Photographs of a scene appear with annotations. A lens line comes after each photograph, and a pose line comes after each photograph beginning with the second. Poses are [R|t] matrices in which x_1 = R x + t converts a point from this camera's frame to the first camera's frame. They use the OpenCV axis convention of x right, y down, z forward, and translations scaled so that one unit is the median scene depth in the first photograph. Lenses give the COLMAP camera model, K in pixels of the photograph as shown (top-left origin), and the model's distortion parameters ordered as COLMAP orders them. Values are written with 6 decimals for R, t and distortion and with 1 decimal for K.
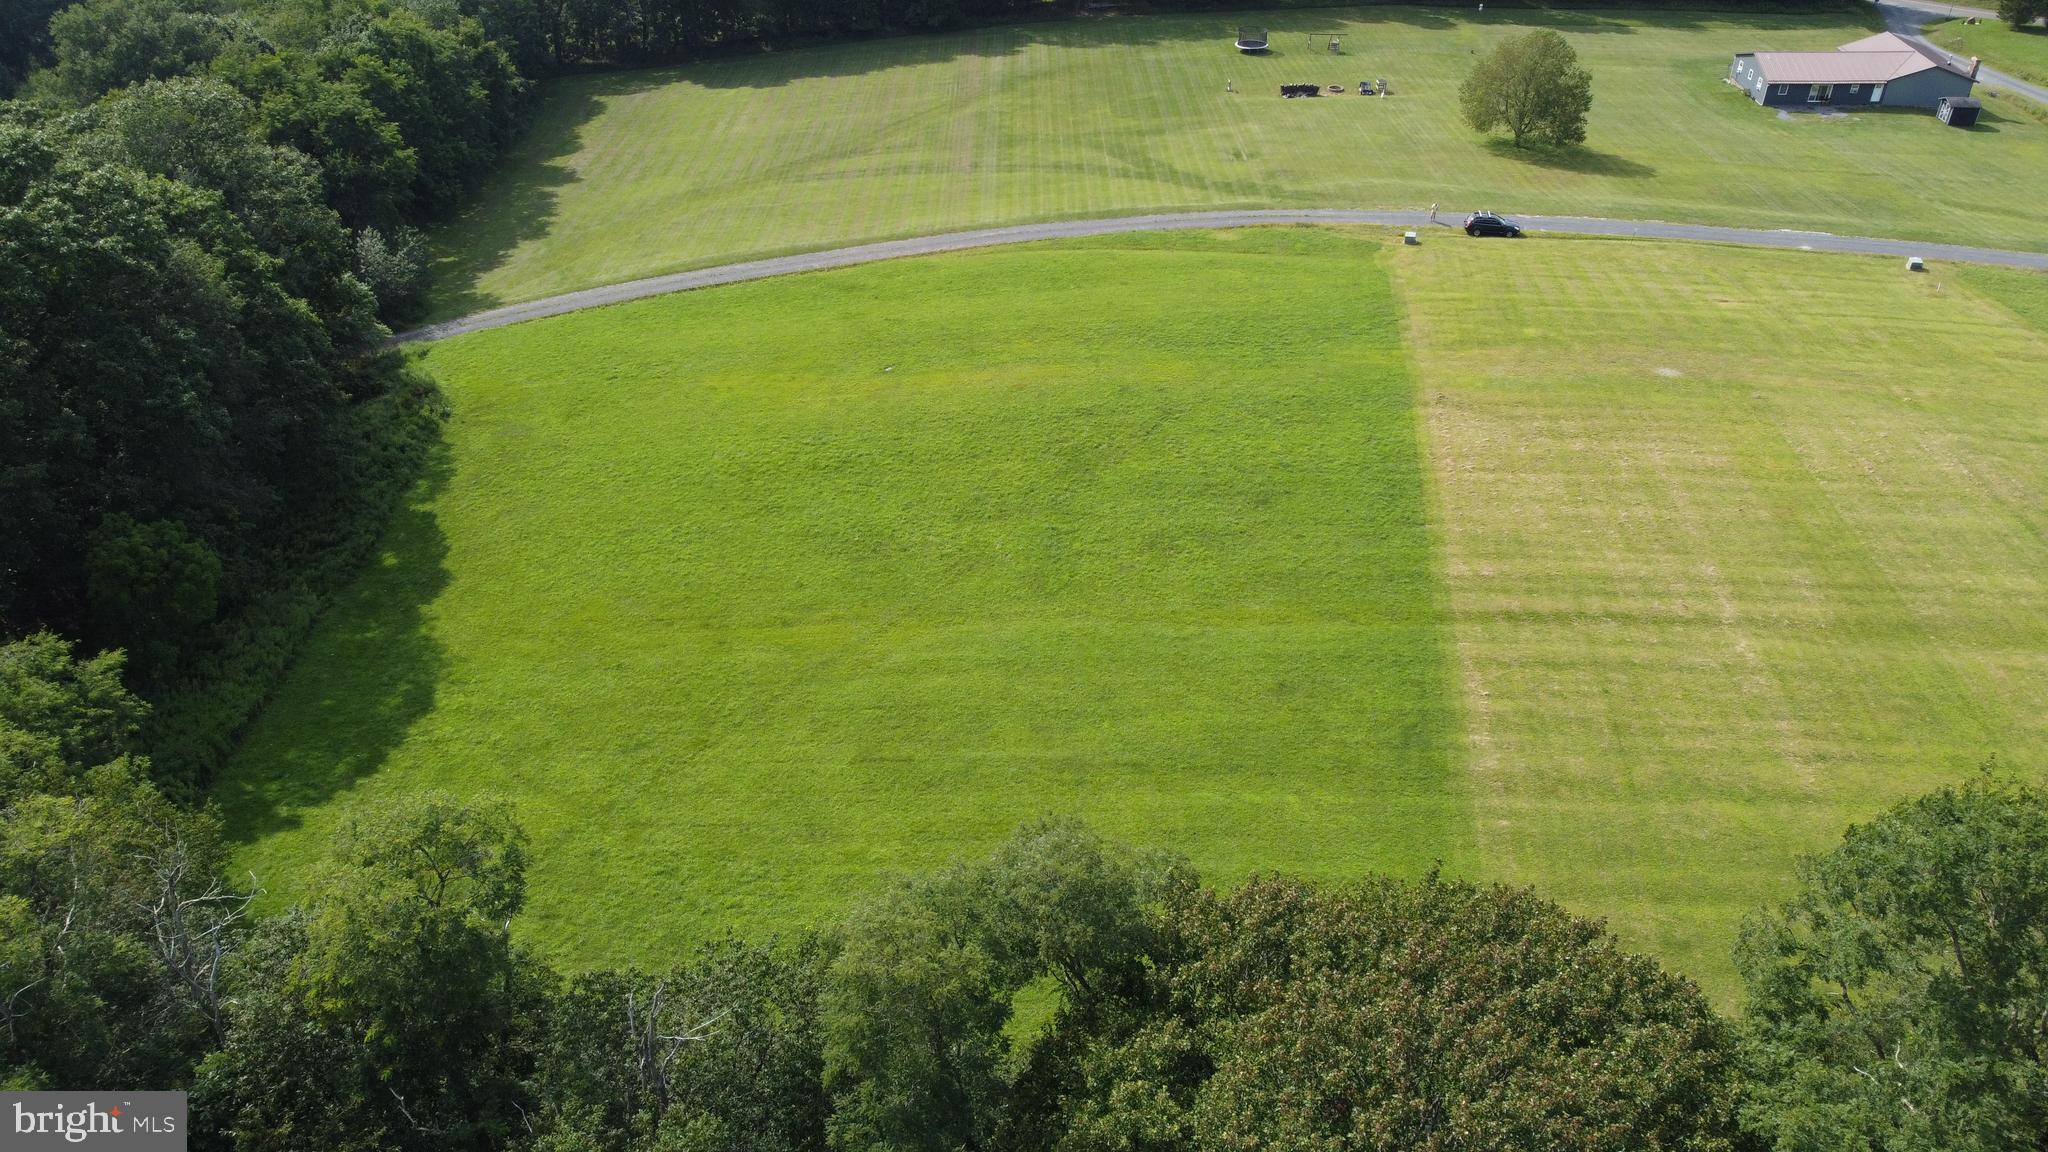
lens RADIAL K [[1541.4, 0, 1024.0], [0, 1541.4, 576.0], [0, 0, 1]] dist [-0.010722, -0.006923]
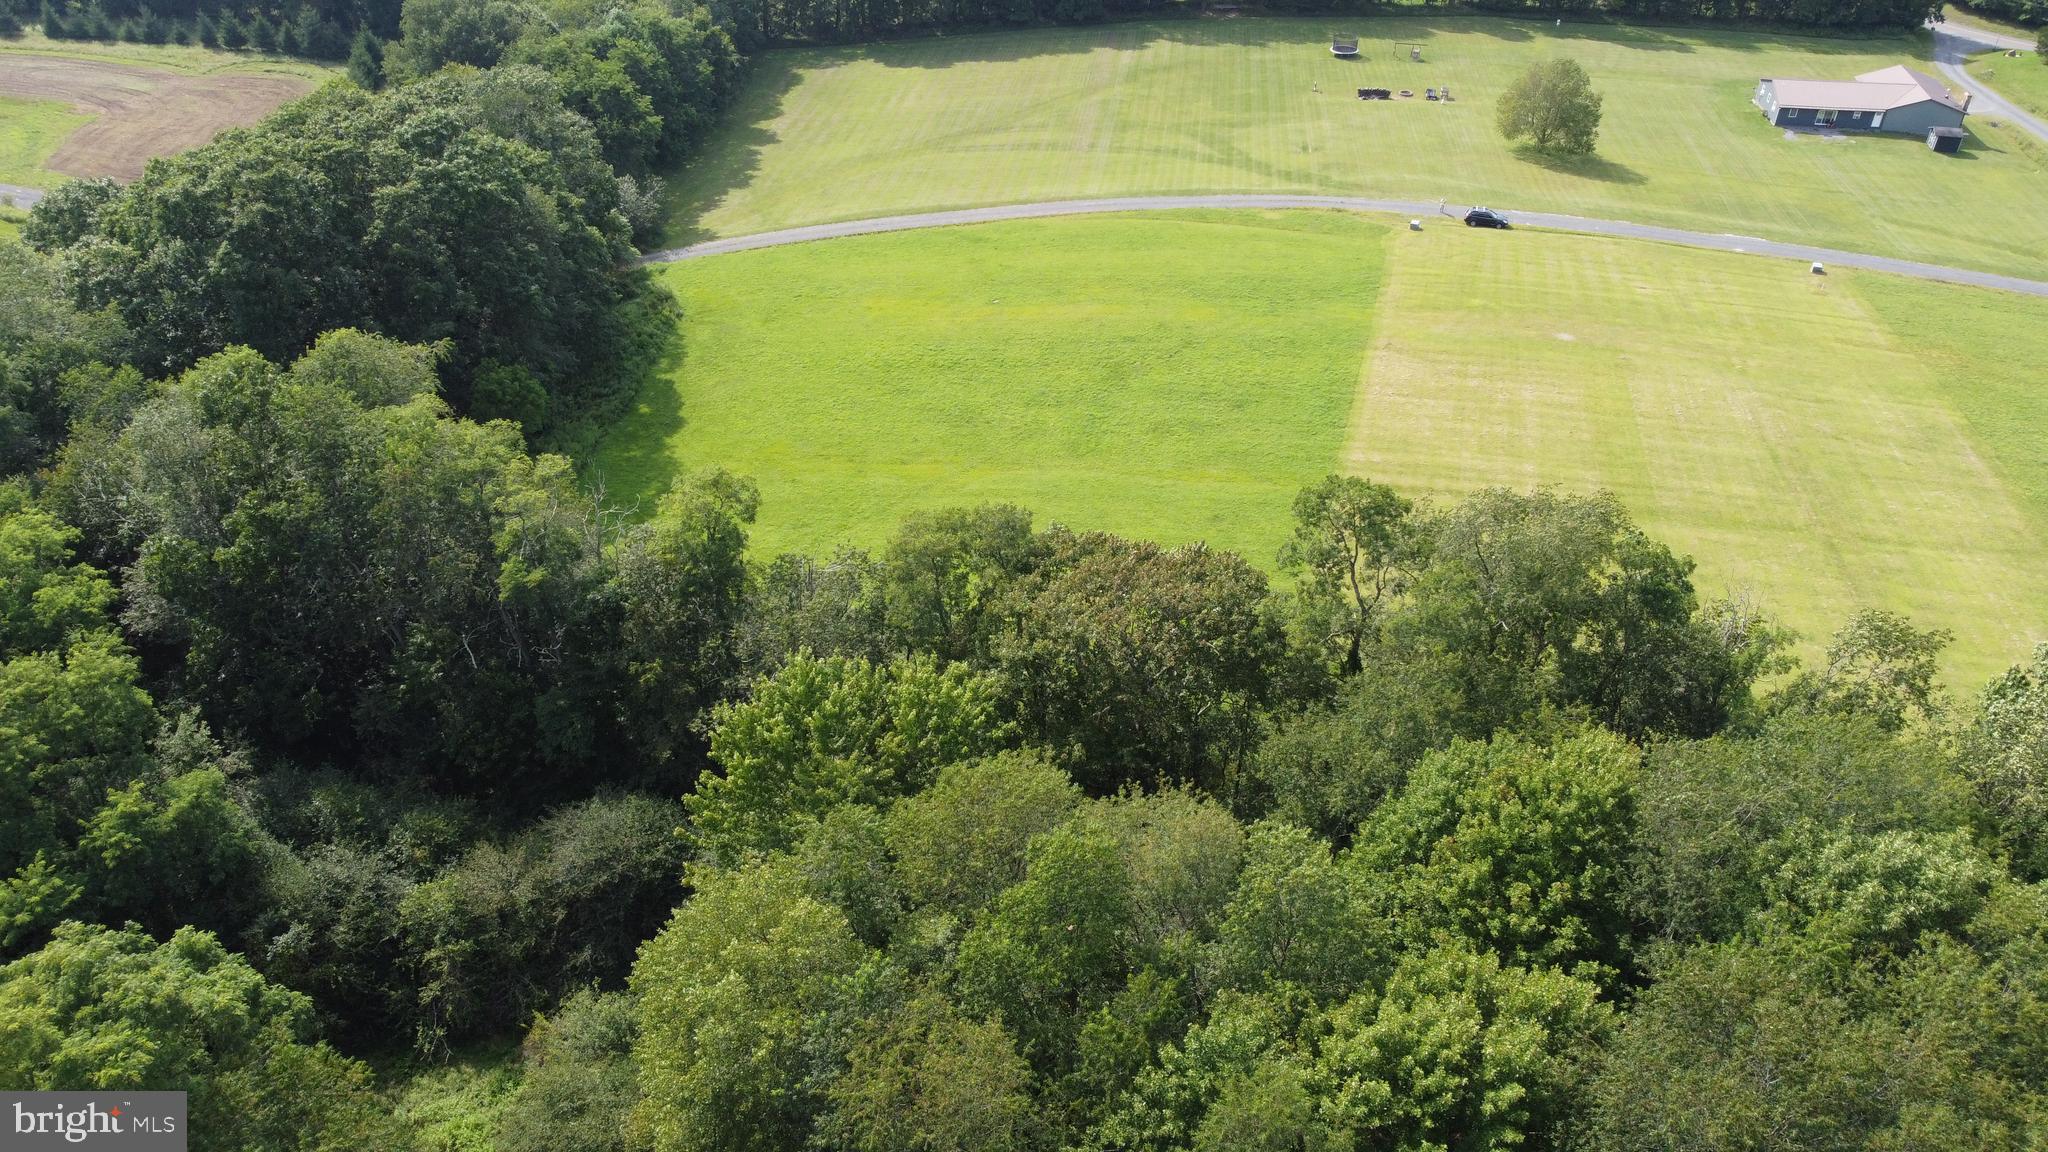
lens RADIAL K [[1541.4, 0, 1024.0], [0, 1541.4, 576.0], [0, 0, 1]] dist [-0.010722, -0.006923]
pose [[0.992618, 0.075901, -0.094597, 0.069557], [-0.073118, 0.996792, 0.032553, 0.051338], [0.096764, -0.025396, 0.994983, -0.300311]]
